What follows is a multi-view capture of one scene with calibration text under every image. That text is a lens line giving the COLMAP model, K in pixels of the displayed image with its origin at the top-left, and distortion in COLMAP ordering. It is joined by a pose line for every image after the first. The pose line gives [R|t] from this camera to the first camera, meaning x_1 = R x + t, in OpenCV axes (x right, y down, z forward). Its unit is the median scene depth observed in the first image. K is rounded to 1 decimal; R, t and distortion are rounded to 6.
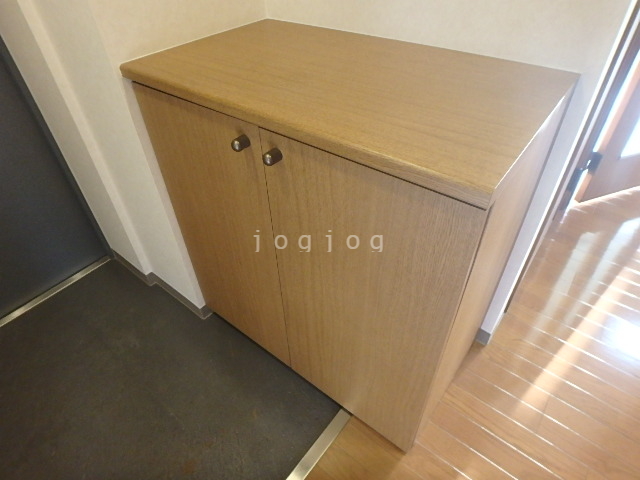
lens RADIAL K [[394.2, 0, 320.3], [0, 394.2, 237.7], [0, 0, 1]] dist [-0.026393, 0.002472]
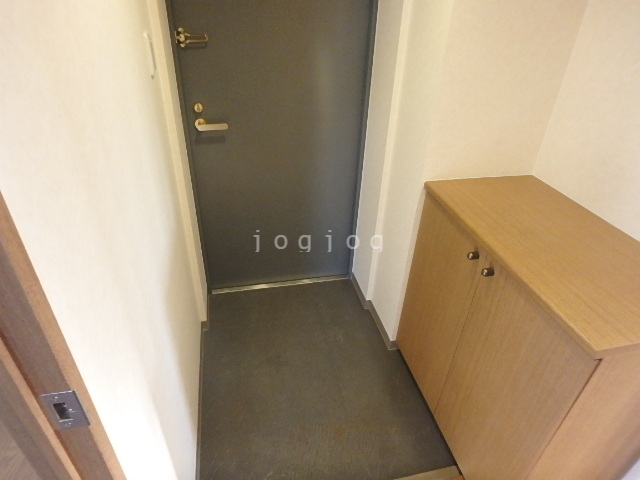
lens RADIAL K [[394.2, 0, 319.6], [0, 394.2, 237.9], [0, 0, 1]] dist [-0.026393, 0.002472]
pose [[0.770898, 0.386011, -0.506668, 0.103498], [-0.463227, 0.885732, -0.029998, 0.039762], [0.437192, 0.257828, 0.861619, -0.707702]]
